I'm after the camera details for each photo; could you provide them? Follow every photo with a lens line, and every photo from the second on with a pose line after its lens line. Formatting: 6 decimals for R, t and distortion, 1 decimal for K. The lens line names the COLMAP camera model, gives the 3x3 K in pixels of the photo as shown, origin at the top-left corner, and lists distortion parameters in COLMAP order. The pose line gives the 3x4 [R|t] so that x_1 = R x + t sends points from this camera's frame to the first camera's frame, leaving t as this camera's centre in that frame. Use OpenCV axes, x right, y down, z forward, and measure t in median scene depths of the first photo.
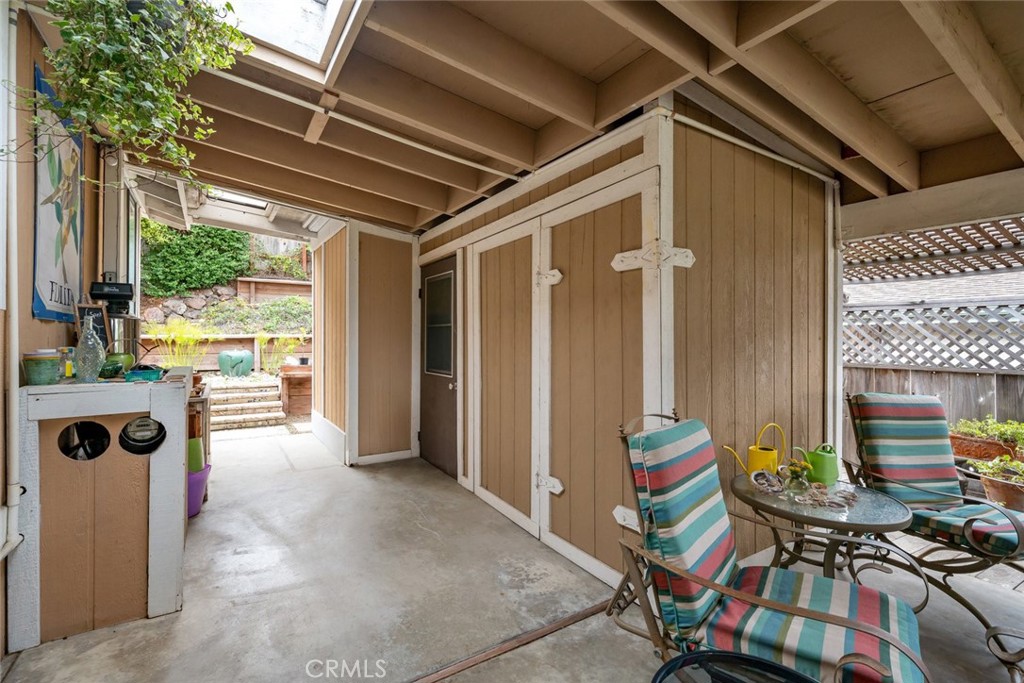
lens RADIAL K [[469.1, 0, 511.5], [0, 469.1, 339.4], [0, 0, 1]] dist [0.000920, -0.000071]
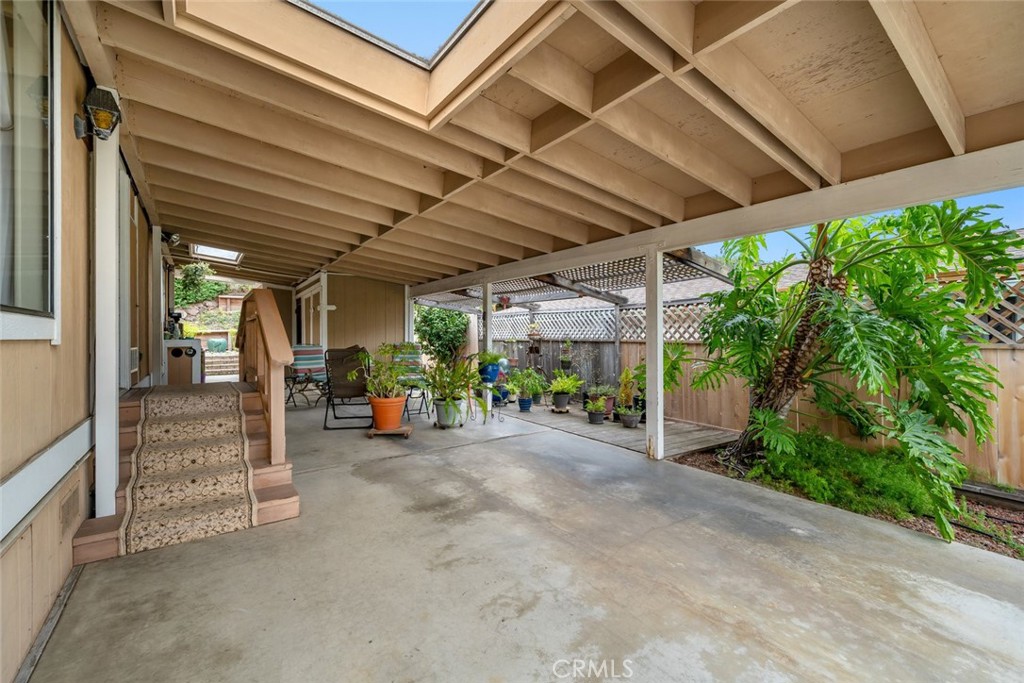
lens RADIAL K [[427.5, 0, 512.4], [0, 427.5, 336.5], [0, 0, 1]] dist [-0.000123, -0.000715]
pose [[0.997827, -0.008863, 0.065284, 0.467544], [0.008670, 0.999957, 0.003245, 0.020134], [-0.065310, -0.002672, 0.997861, -0.763969]]
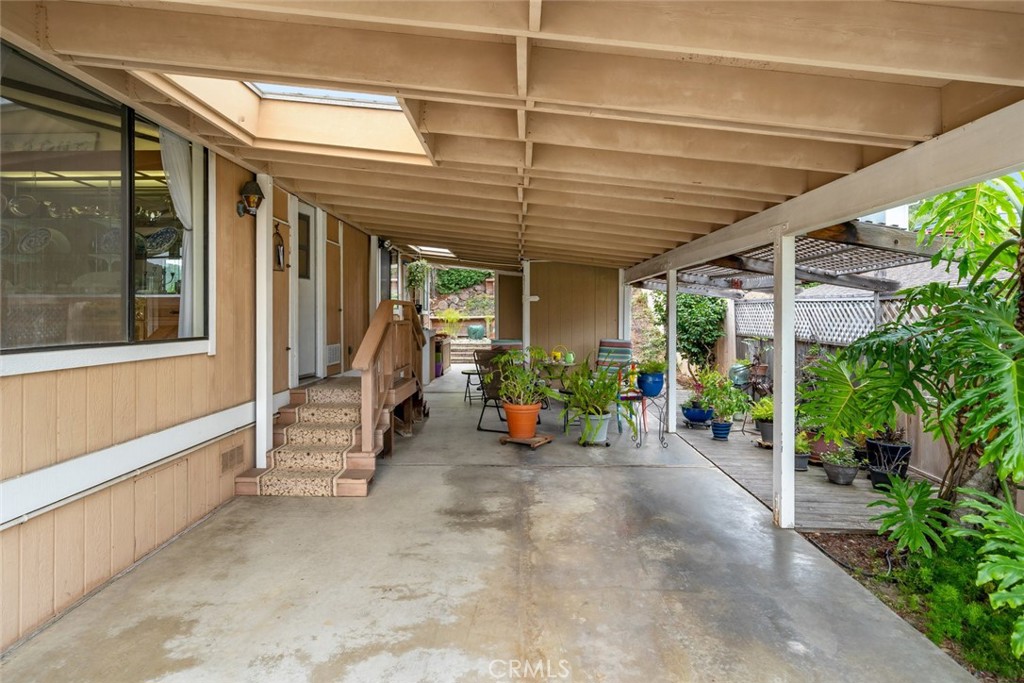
lens RADIAL K [[578.7, 0, 505.5], [0, 578.7, 320.9], [0, 0, 1]] dist [0.000198, 0.001107]
pose [[0.837200, 0.000534, -0.546897, 0.728228], [0.004061, 0.999966, 0.007193, -0.008820], [0.546882, -0.008243, 0.837169, -0.804426]]
